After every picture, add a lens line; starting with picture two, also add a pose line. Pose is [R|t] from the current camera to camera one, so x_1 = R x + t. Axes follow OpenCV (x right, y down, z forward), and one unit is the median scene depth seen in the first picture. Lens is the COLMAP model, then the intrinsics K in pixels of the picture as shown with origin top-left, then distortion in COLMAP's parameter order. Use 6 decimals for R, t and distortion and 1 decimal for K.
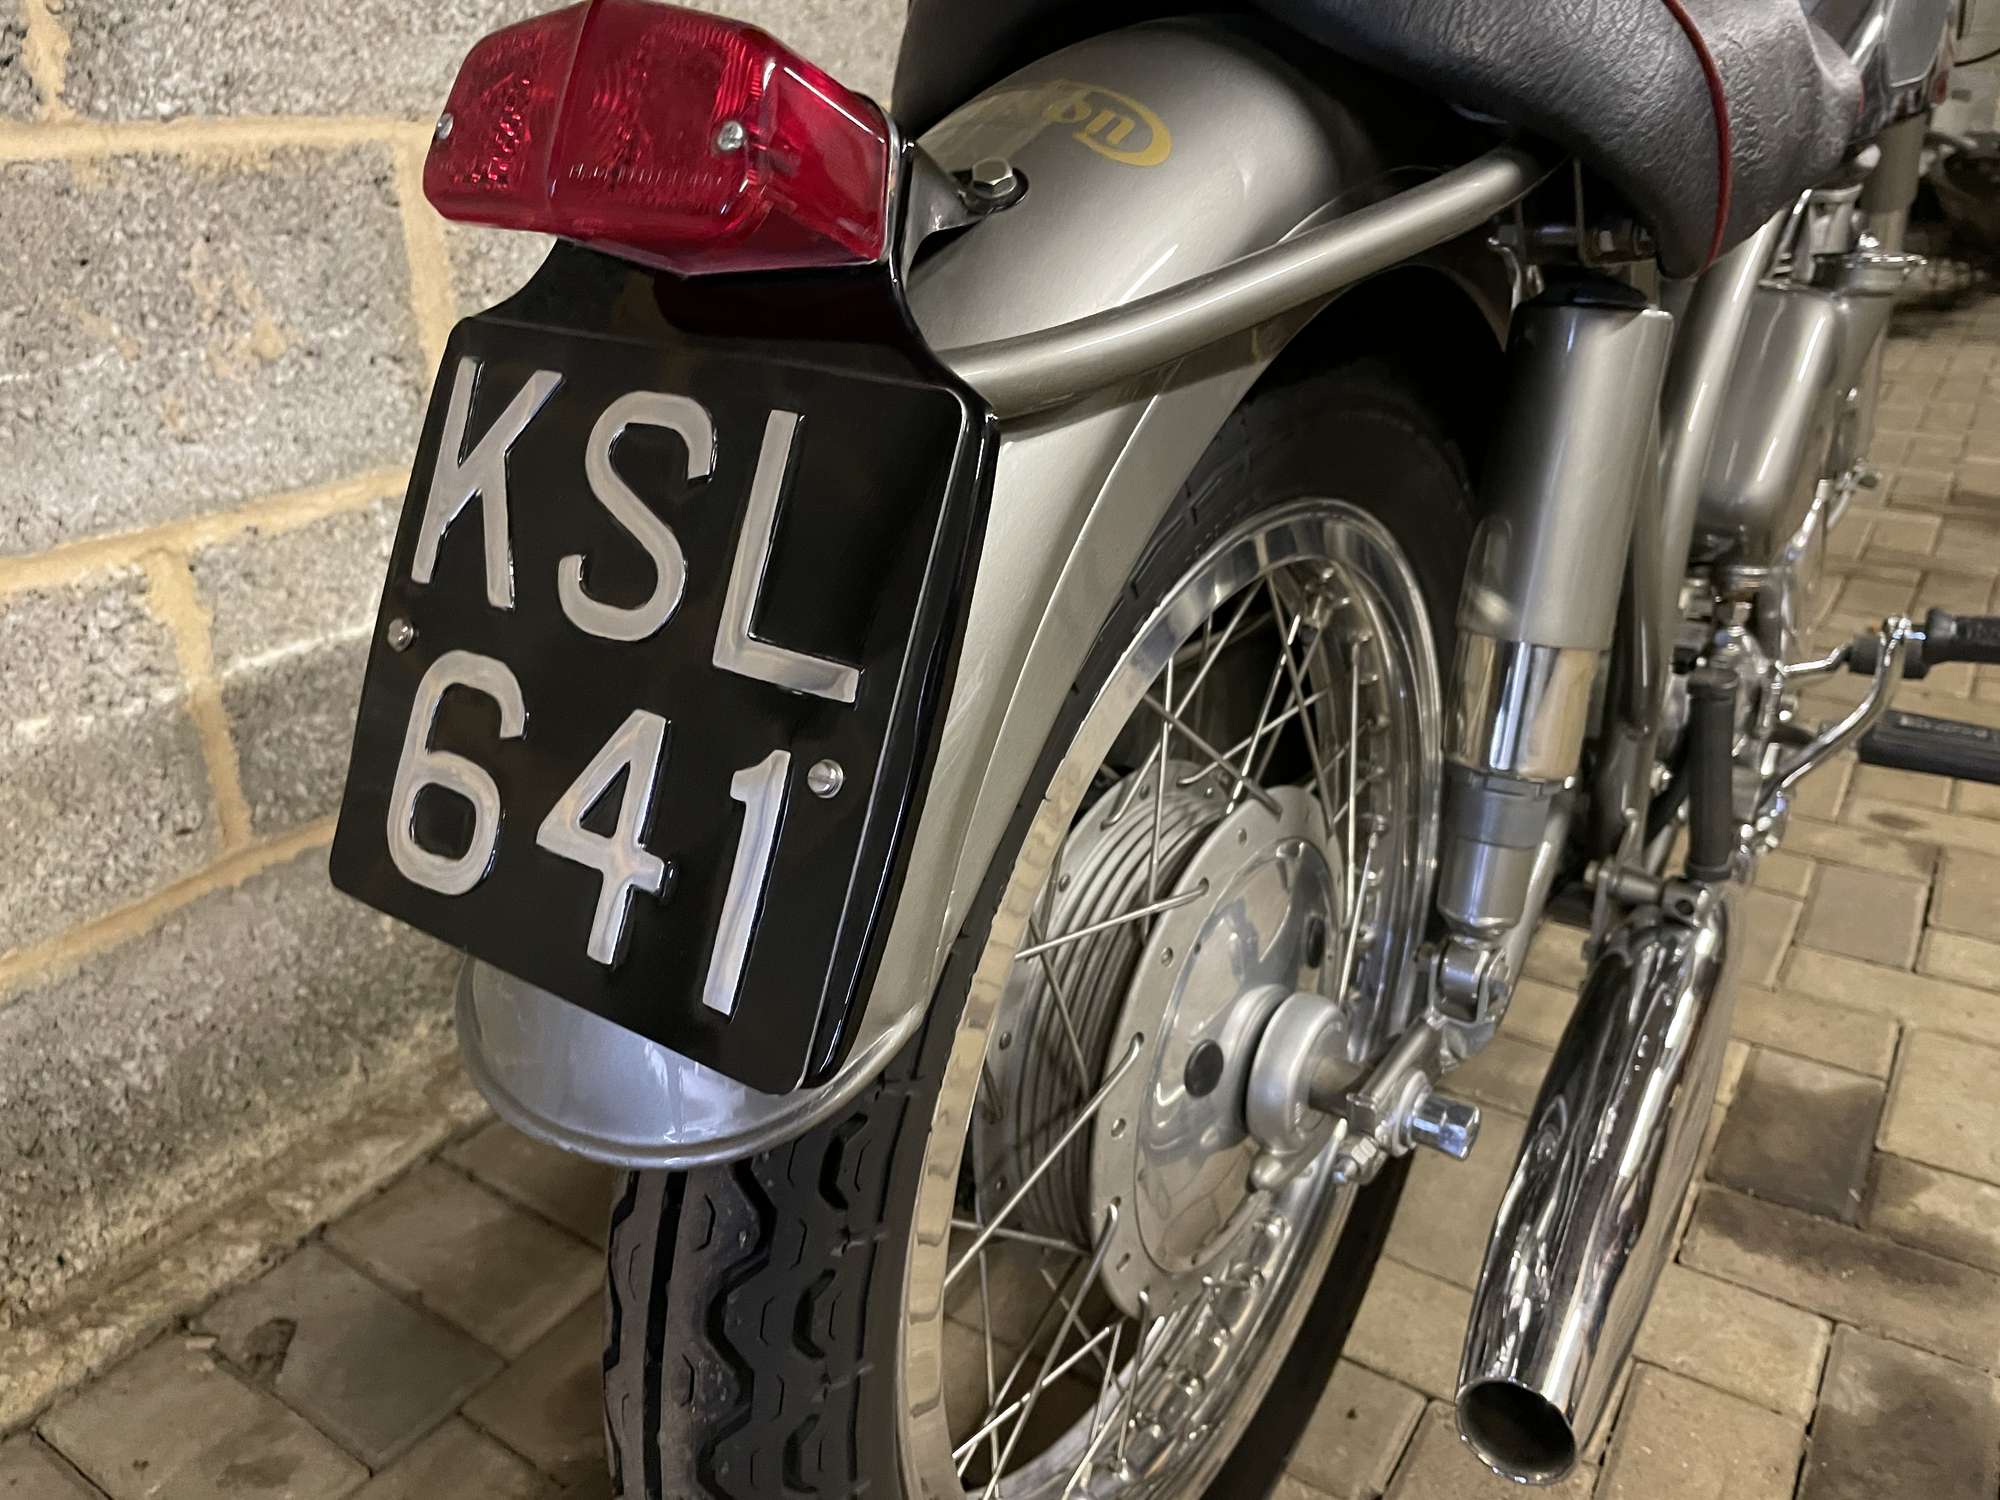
lens RADIAL K [[1524.4, 0, 1001.5], [0, 1524.4, 729.3], [0, 0, 1]] dist [0.084533, -0.126701]
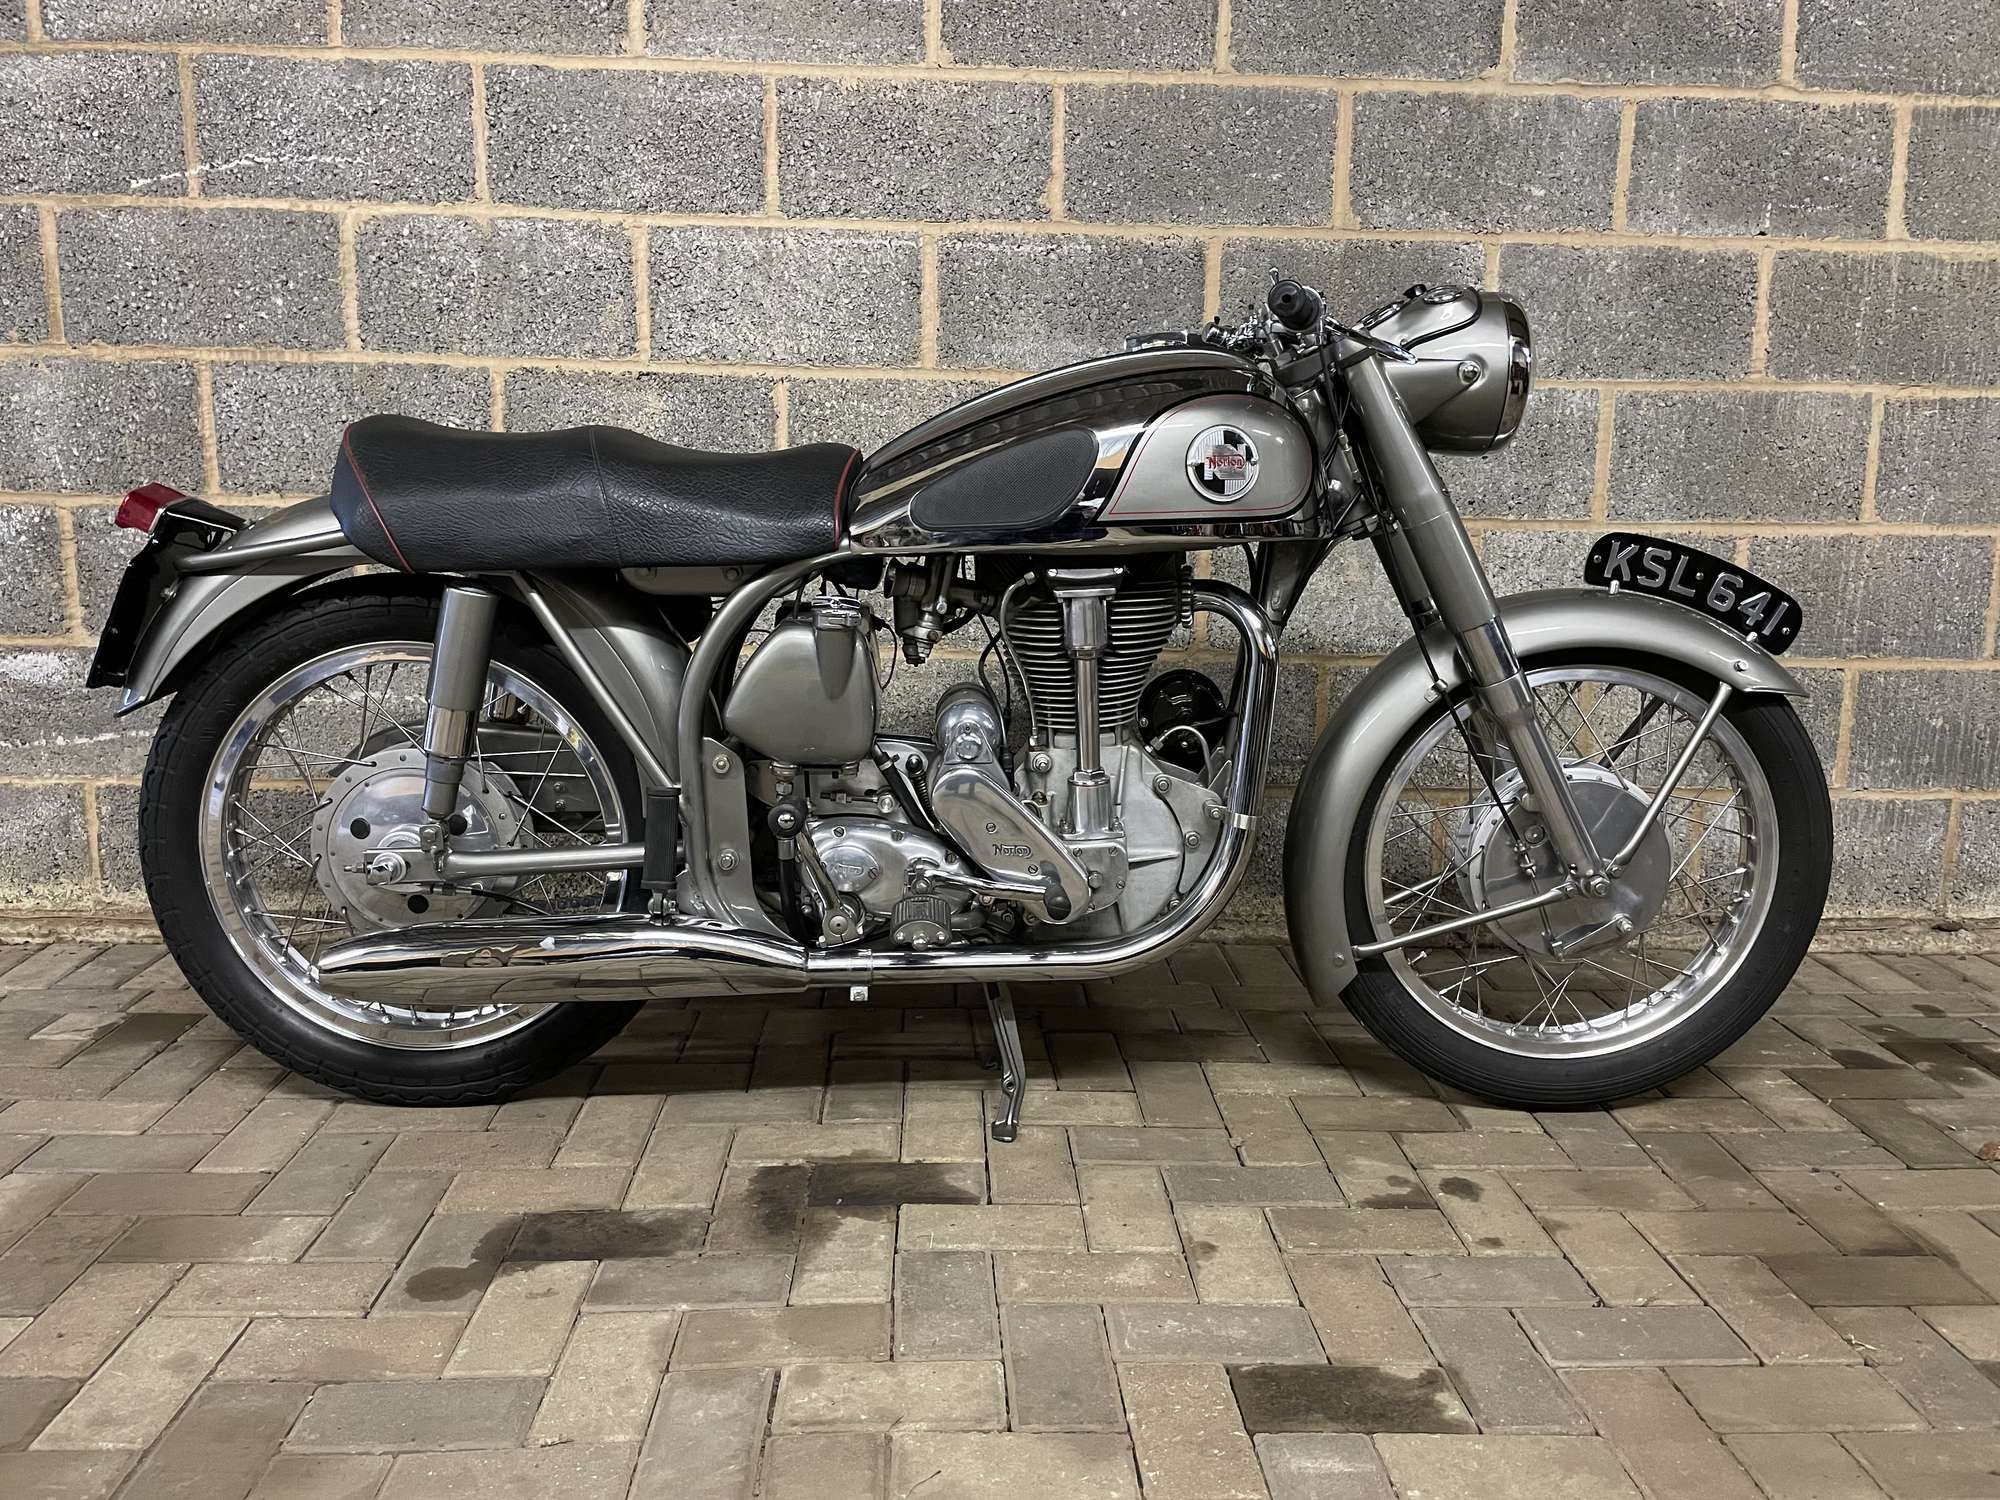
lens RADIAL K [[1524.4, 0, 1001.5], [0, 1524.4, 729.3], [0, 0, 1]] dist [0.084533, -0.126701]
pose [[0.580143, 0.164431, -0.797745, 2.066419], [-0.334280, 0.941194, -0.049100, -0.140540], [0.742759, 0.295155, 0.600993, 0.074650]]
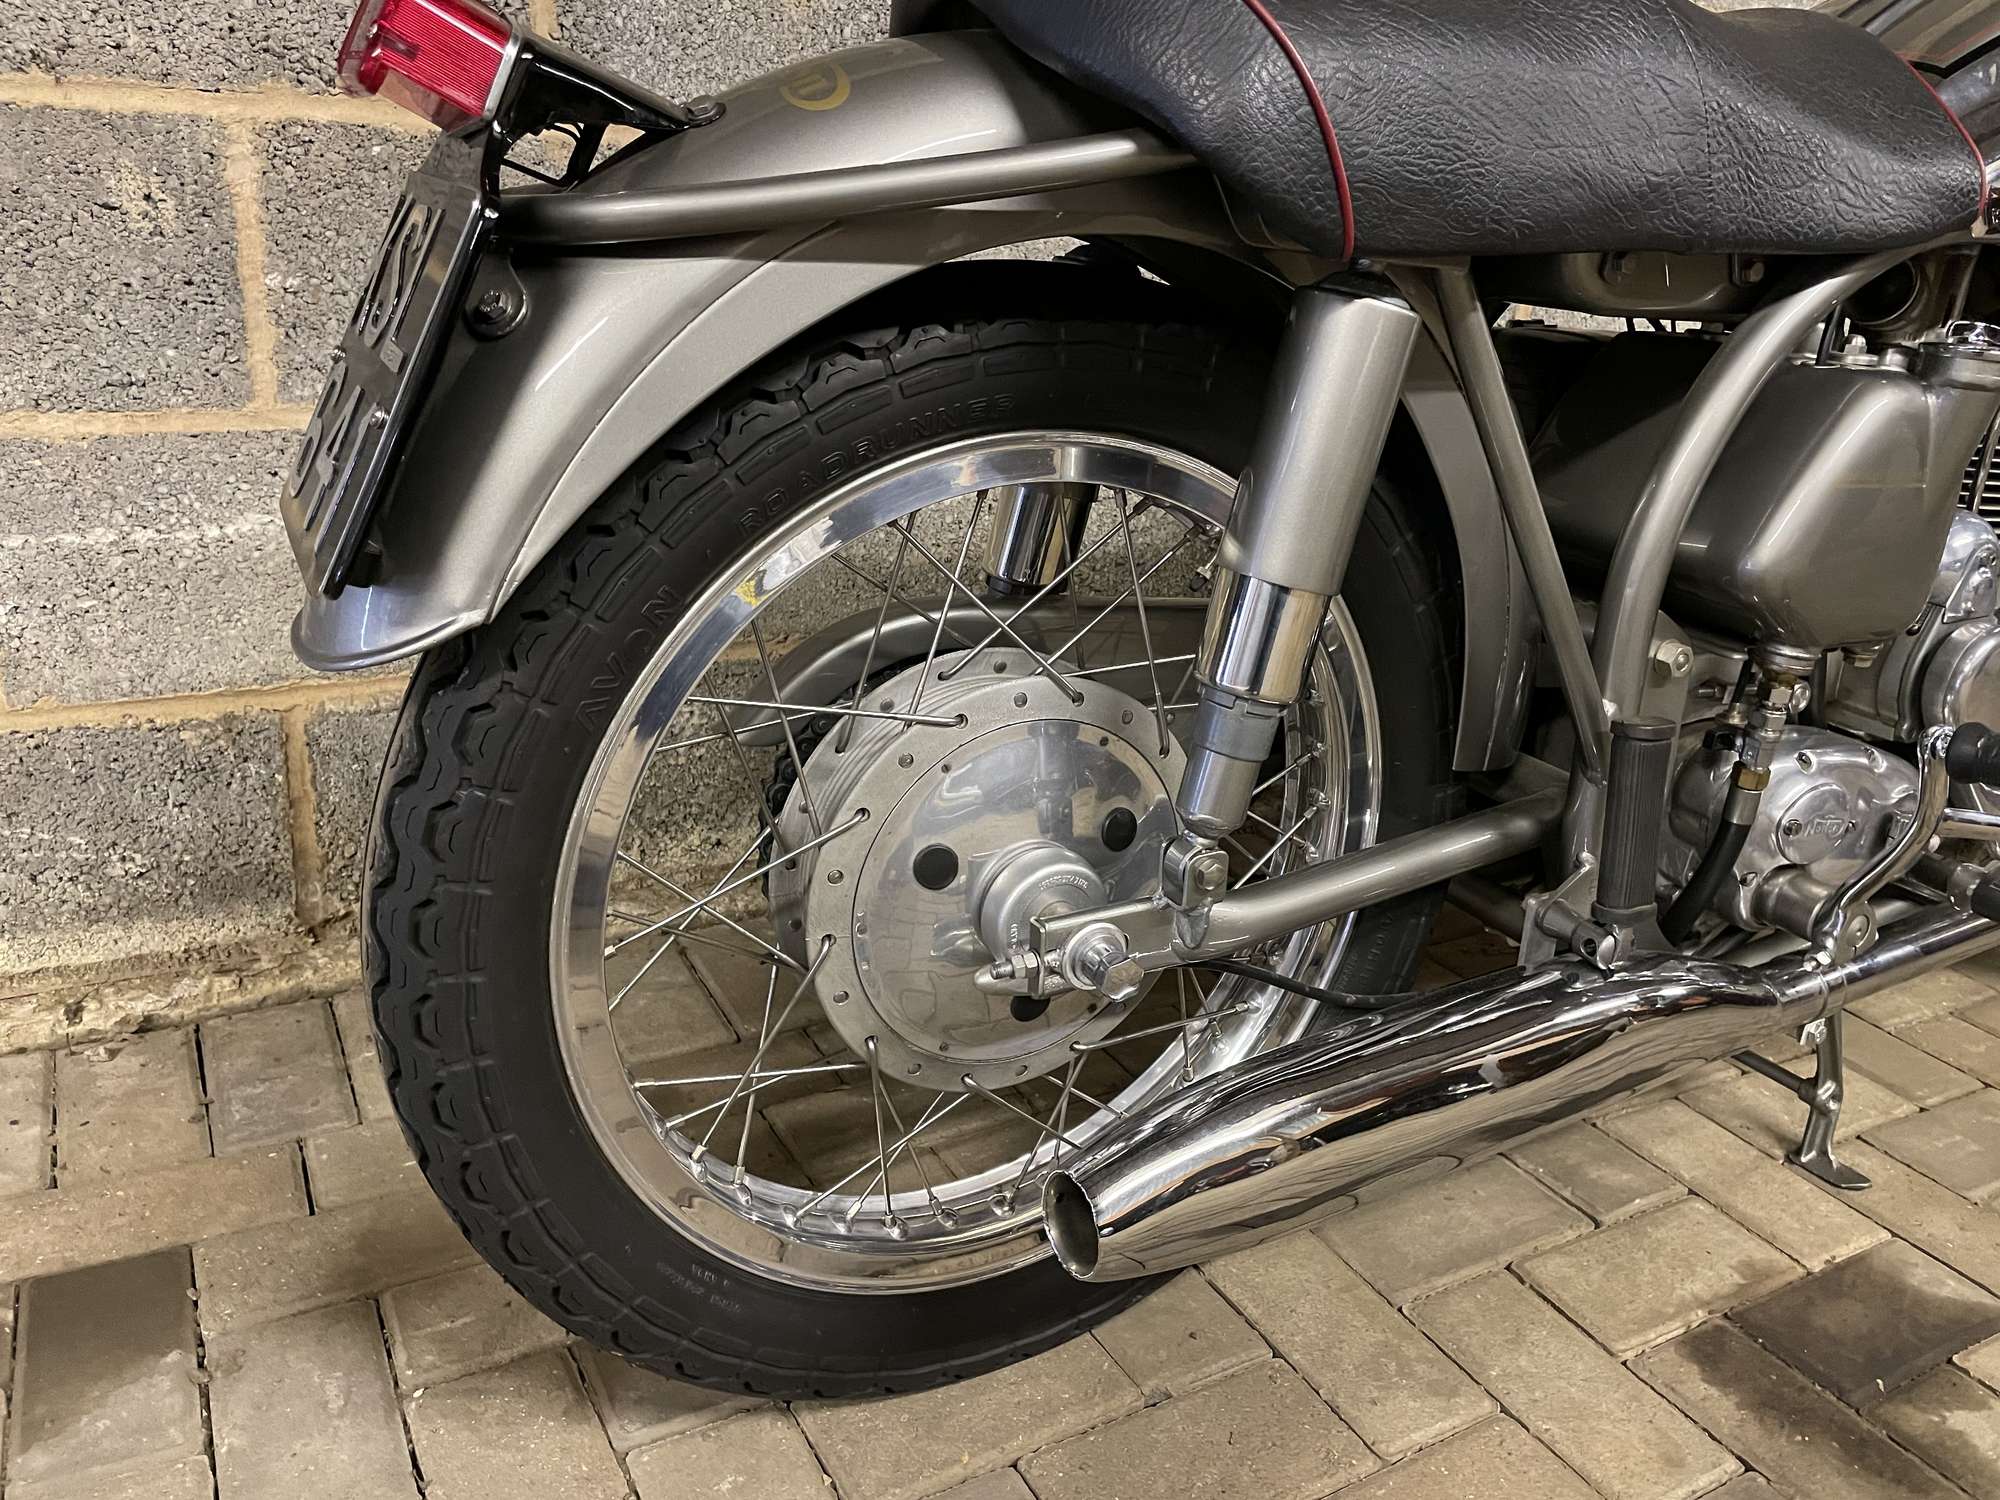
lens RADIAL K [[1524.4, 0, 1001.5], [0, 1524.4, 729.3], [0, 0, 1]] dist [0.084533, -0.126701]
pose [[0.883077, 0.214305, -0.417430, 0.449613], [-0.244591, 0.969426, -0.019738, 0.083841], [0.400438, 0.119530, 0.908495, -0.078765]]
